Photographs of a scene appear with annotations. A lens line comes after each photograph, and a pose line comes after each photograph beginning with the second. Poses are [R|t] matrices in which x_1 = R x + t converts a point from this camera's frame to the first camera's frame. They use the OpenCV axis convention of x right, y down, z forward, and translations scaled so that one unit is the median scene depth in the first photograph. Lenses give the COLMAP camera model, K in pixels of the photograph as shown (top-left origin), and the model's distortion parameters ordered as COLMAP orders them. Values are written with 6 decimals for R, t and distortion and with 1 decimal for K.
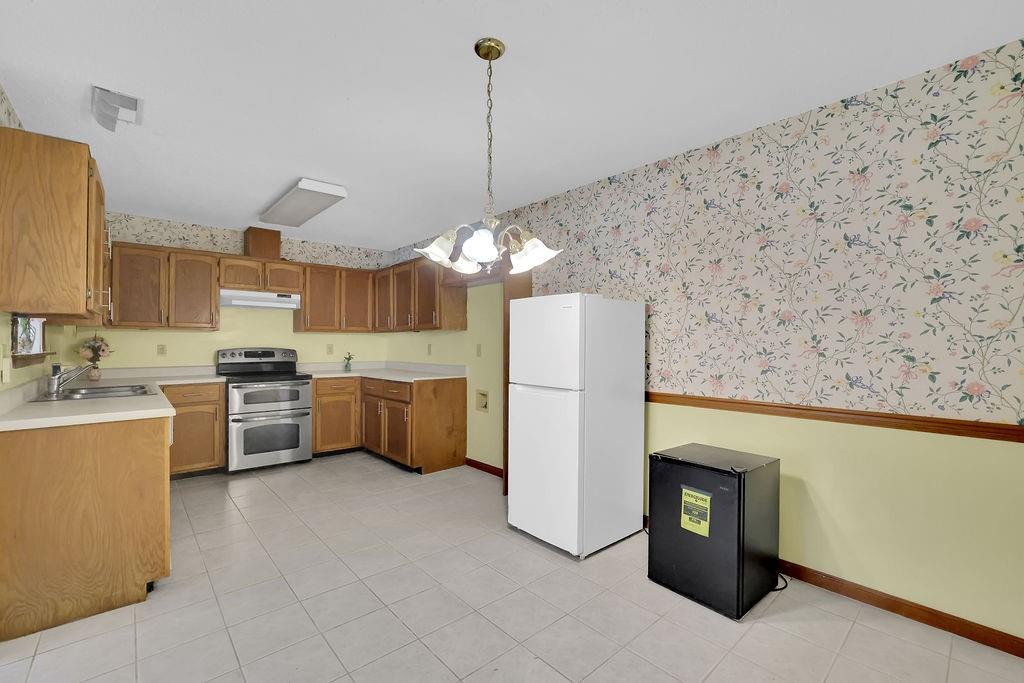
lens RADIAL K [[444.8, 0, 510.5], [0, 444.8, 339.1], [0, 0, 1]] dist [-0.047428, 0.018671]
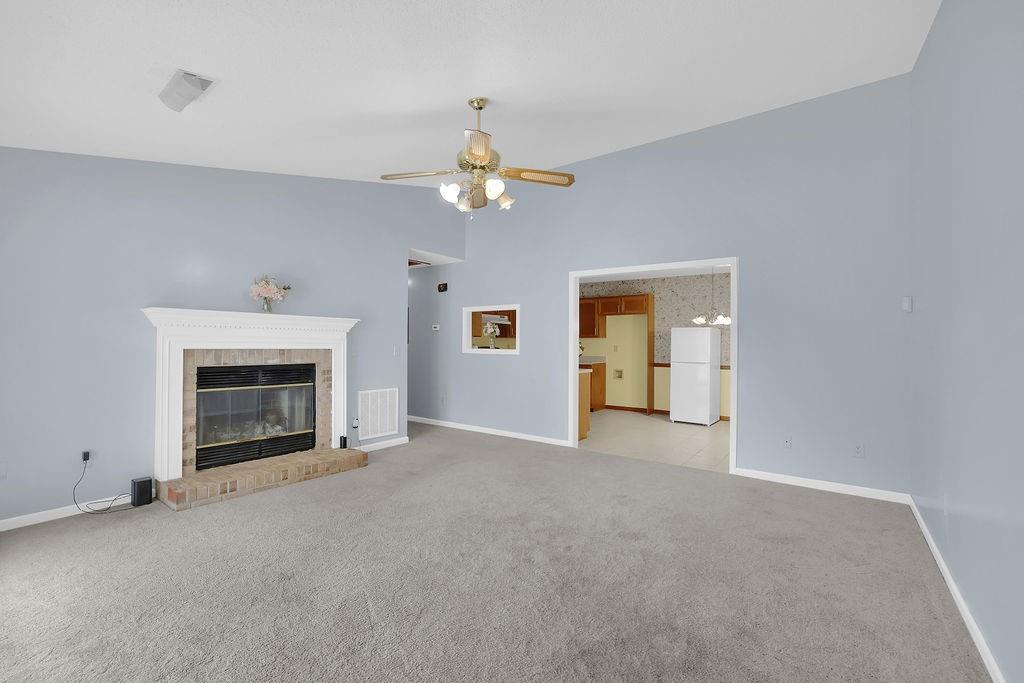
lens RADIAL K [[442.0, 0, 508.0], [0, 442.0, 340.0], [0, 0, 1]] dist [-0.045265, 0.017903]
pose [[0.980999, 0.007614, 0.193861, -0.932731], [-0.008444, 0.999958, 0.003455, -0.014978], [-0.193827, -0.005026, 0.981023, -0.821860]]
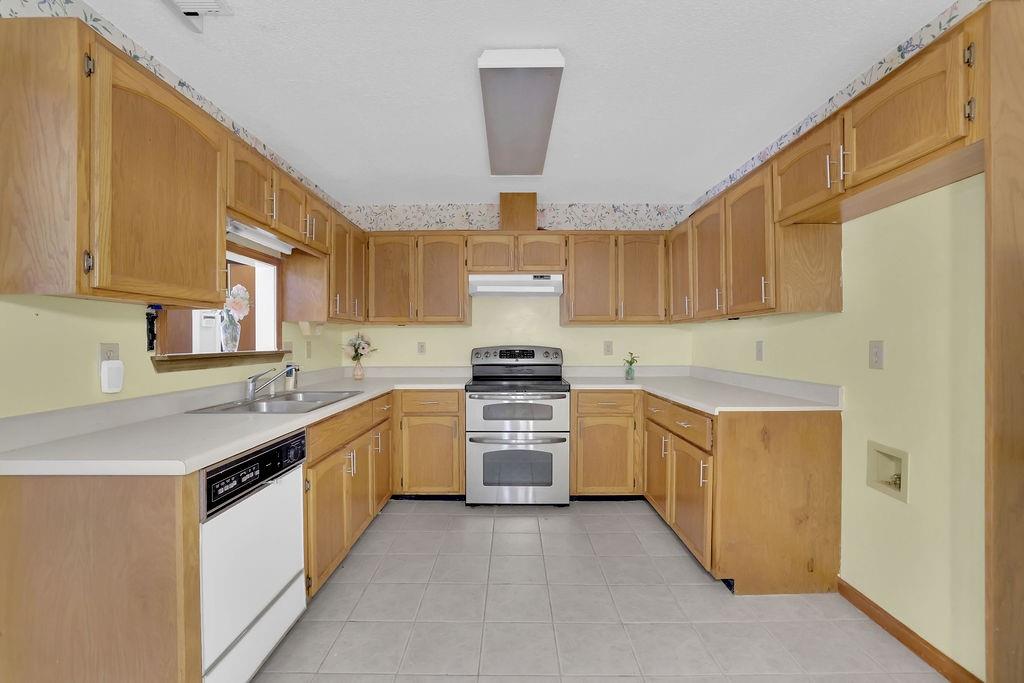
lens RADIAL K [[442.0, 0, 508.0], [0, 442.0, 340.0], [0, 0, 1]] dist [-0.045265, 0.017903]
pose [[0.741502, -0.002383, -0.670947, -0.055607], [0.009537, 0.999930, 0.006989, 0.003777], [0.670883, -0.011582, 0.741473, 0.442218]]
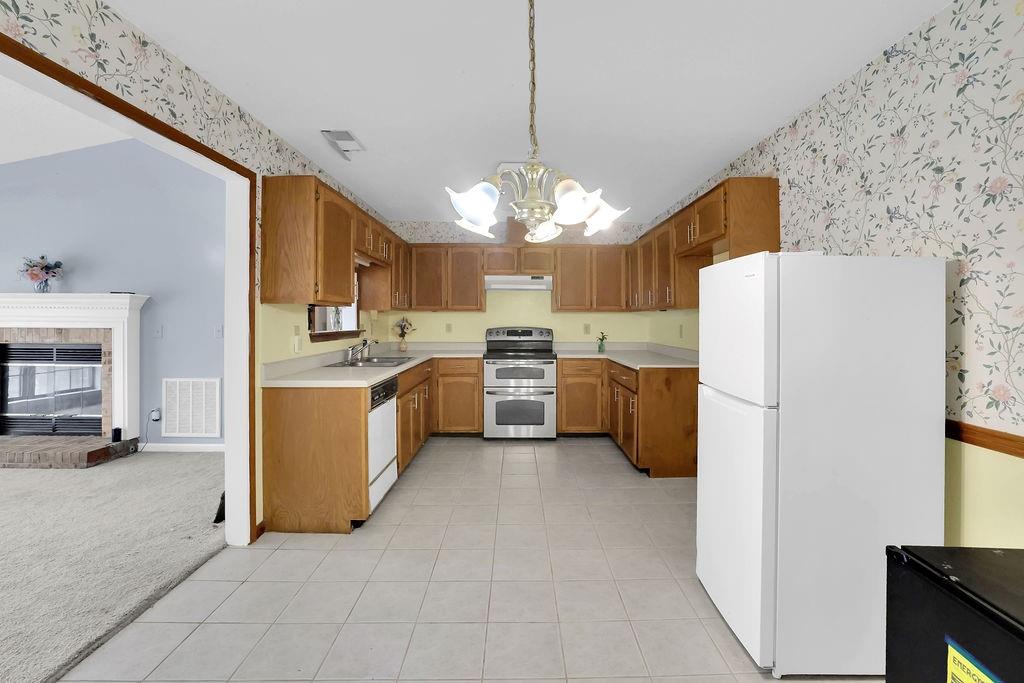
lens RADIAL K [[453.3, 0, 524.4], [0, 453.3, 317.0], [0, 0, 1]] dist [-0.052958, 0.020575]
pose [[0.760524, -0.001457, -0.649308, 0.178741], [0.004735, 0.999983, 0.003302, -0.009460], [0.649292, -0.005586, 0.760518, 0.175789]]
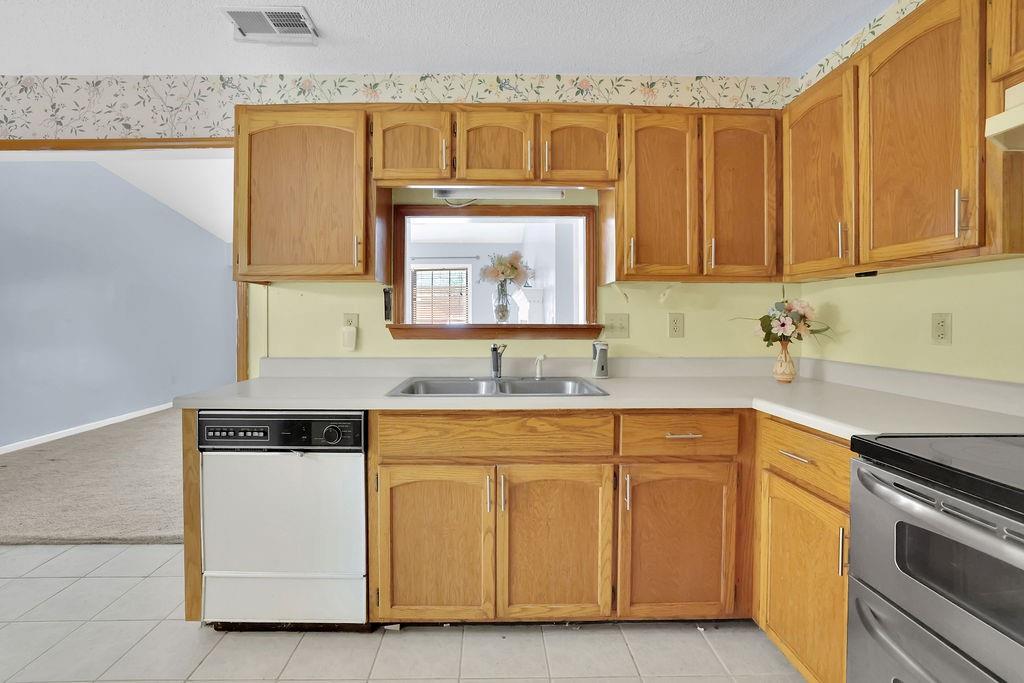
lens RADIAL K [[449.0, 0, 495.7], [0, 449.0, 321.1], [0, 0, 1]] dist [-0.047147, 0.018919]
pose [[-0.654535, 0.001997, -0.756029, -0.287677], [0.008037, 0.999958, -0.004316, 0.018310], [0.755989, -0.008901, -0.654524, 0.960417]]
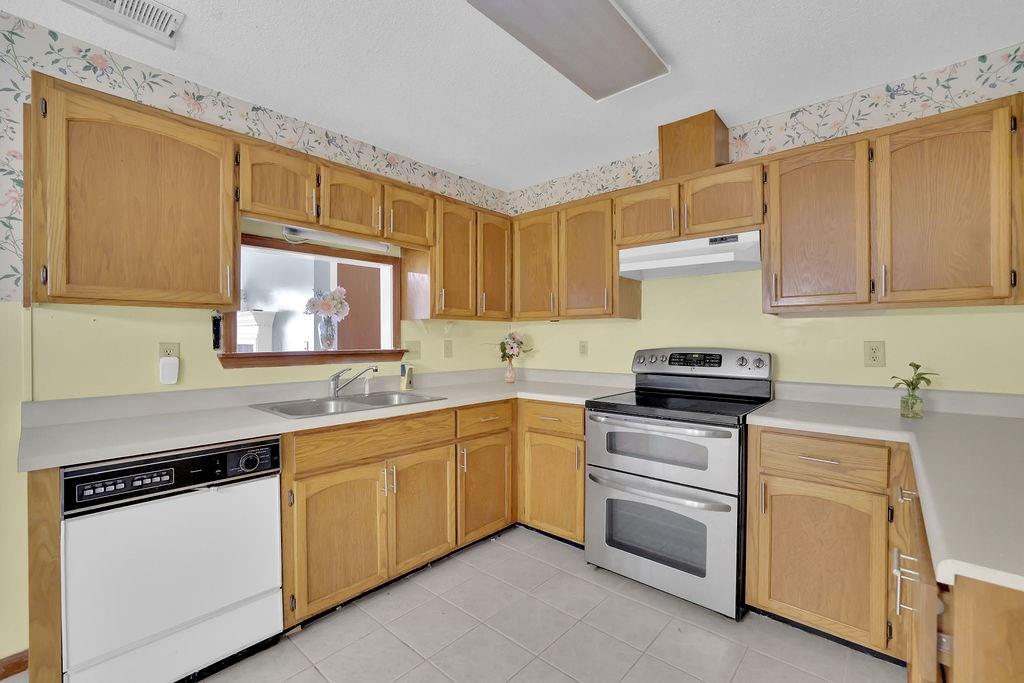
lens RADIAL K [[442.0, 0, 508.0], [0, 442.0, 340.0], [0, 0, 1]] dist [-0.045265, 0.017903]
pose [[0.112954, 0.003226, -0.993595, -0.077939], [0.012969, 0.999905, 0.004721, 0.005569], [0.993516, -0.013419, 0.112901, 0.792485]]
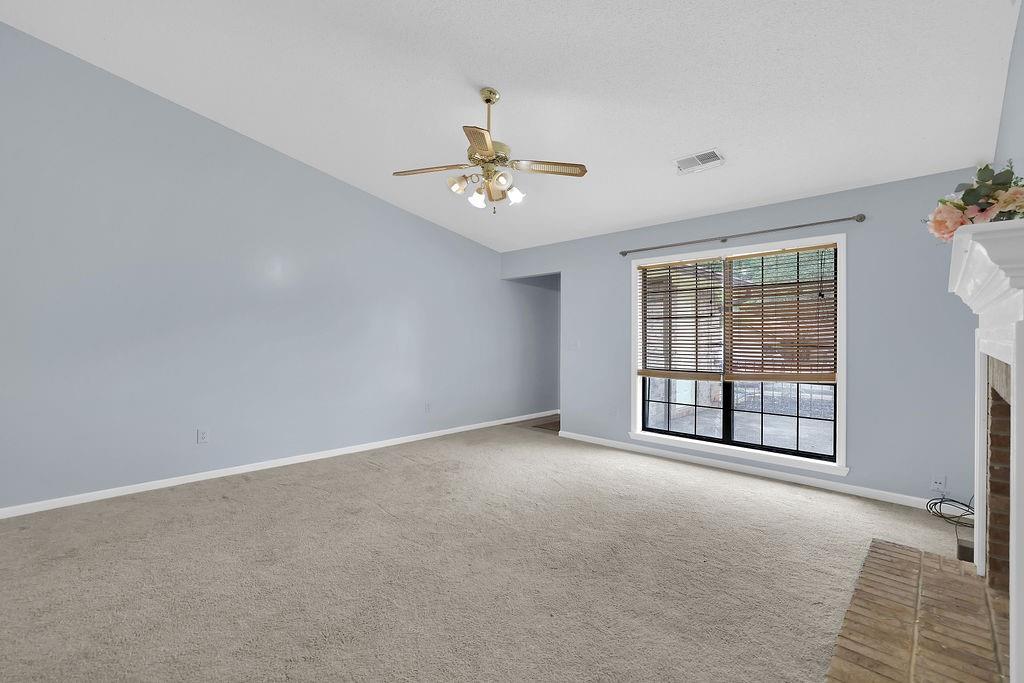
lens RADIAL K [[446.1, 0, 510.7], [0, 446.1, 335.0], [0, 0, 1]] dist [-0.049340, 0.019332]
pose [[-0.998366, -0.001748, -0.057108, -0.840010], [-0.000866, 0.999880, -0.015466, 0.000256], [0.057128, -0.015391, -0.998248, 0.560466]]
